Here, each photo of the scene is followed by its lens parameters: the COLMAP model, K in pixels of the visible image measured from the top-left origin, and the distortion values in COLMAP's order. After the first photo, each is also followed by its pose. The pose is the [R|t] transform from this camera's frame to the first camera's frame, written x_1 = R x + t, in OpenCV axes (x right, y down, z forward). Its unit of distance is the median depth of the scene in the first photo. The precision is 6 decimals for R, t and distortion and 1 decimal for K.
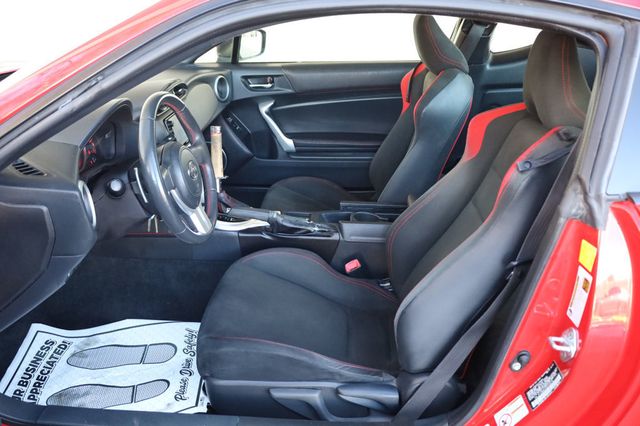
lens RADIAL K [[589.6, 0, 320.0], [0, 589.6, 213.0], [0, 0, 1]] dist [-0.004872, 0.005573]
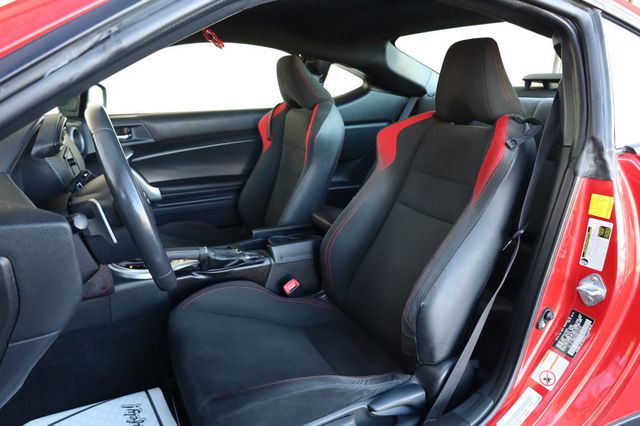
lens RADIAL K [[442.1, 0, 320.0], [0, 442.1, 213.0], [0, 0, 1]] dist [0.000408, -0.004316]
pose [[0.863340, -0.136445, 0.485827, -0.252735], [0.186633, 0.980821, -0.056192, 0.018015], [-0.468842, 0.139184, 0.872247, 0.293432]]
